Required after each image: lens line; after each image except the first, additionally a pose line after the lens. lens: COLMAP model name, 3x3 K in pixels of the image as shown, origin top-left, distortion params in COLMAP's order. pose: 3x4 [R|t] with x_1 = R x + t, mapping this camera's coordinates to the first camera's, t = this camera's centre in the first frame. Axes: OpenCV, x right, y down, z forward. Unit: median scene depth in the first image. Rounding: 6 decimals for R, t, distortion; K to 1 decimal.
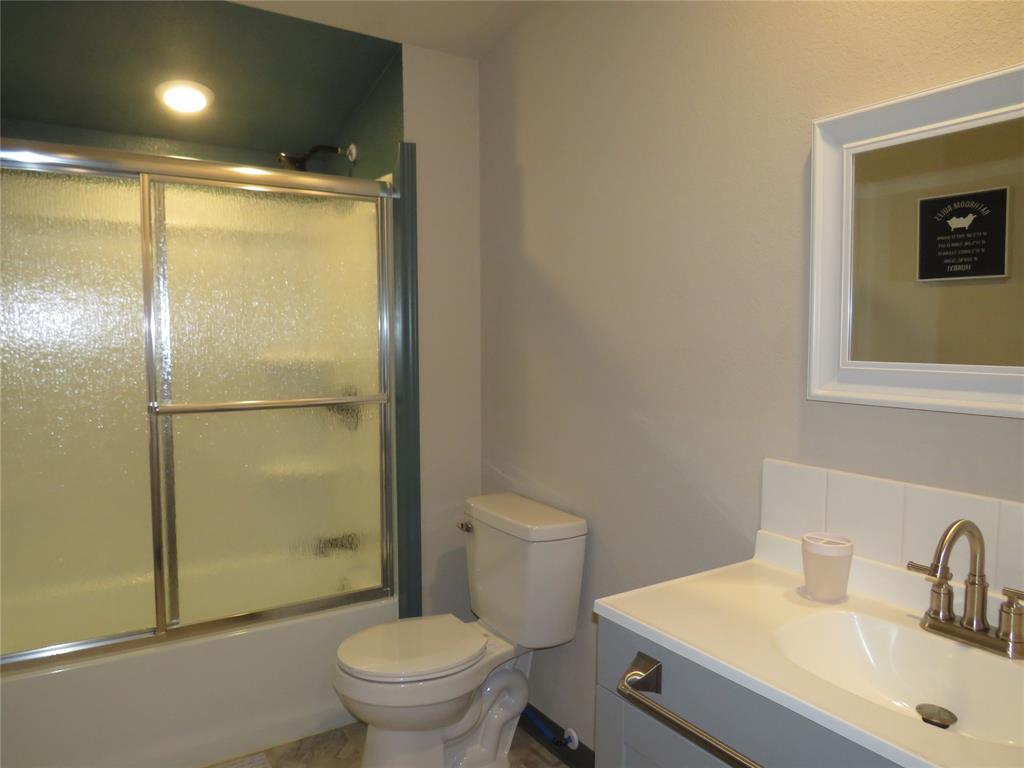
lens RADIAL K [[735.8, 0, 511.5], [0, 735.8, 381.7], [0, 0, 1]] dist [-0.029612, 0.029155]
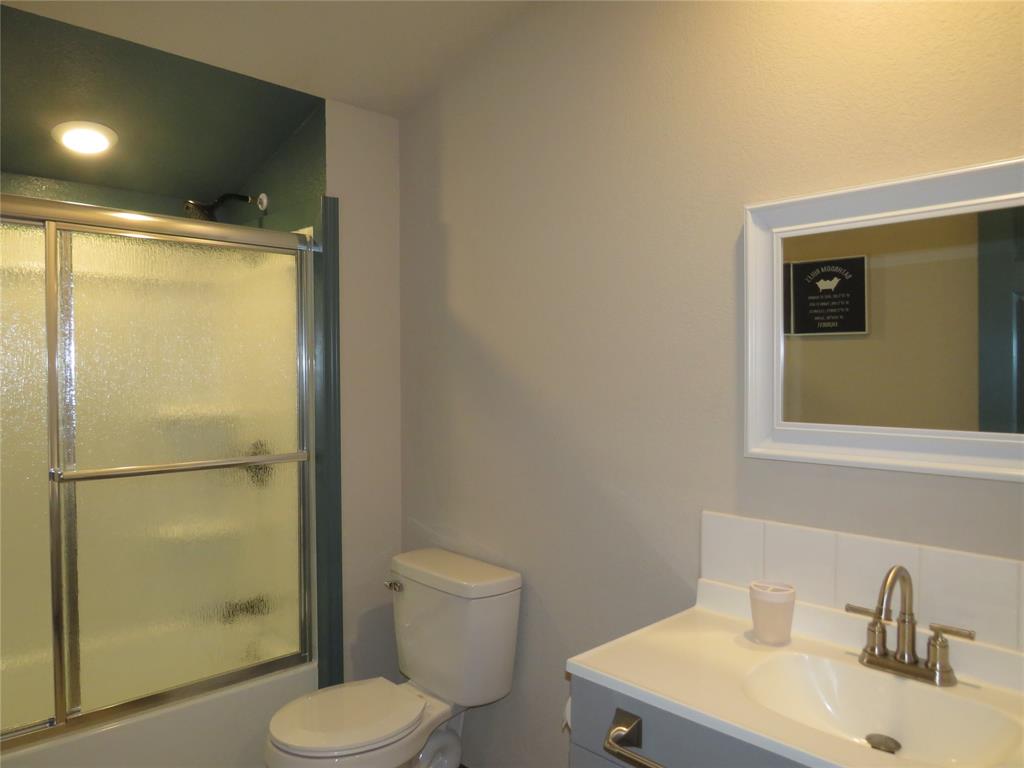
lens RADIAL K [[736.4, 0, 508.8], [0, 736.4, 381.2], [0, 0, 1]] dist [-0.016394, -0.001526]
pose [[0.982015, -0.004859, 0.188743, -0.101727], [0.014175, 0.998745, -0.048038, -0.027987], [-0.188272, 0.049850, 0.980851, -0.009990]]
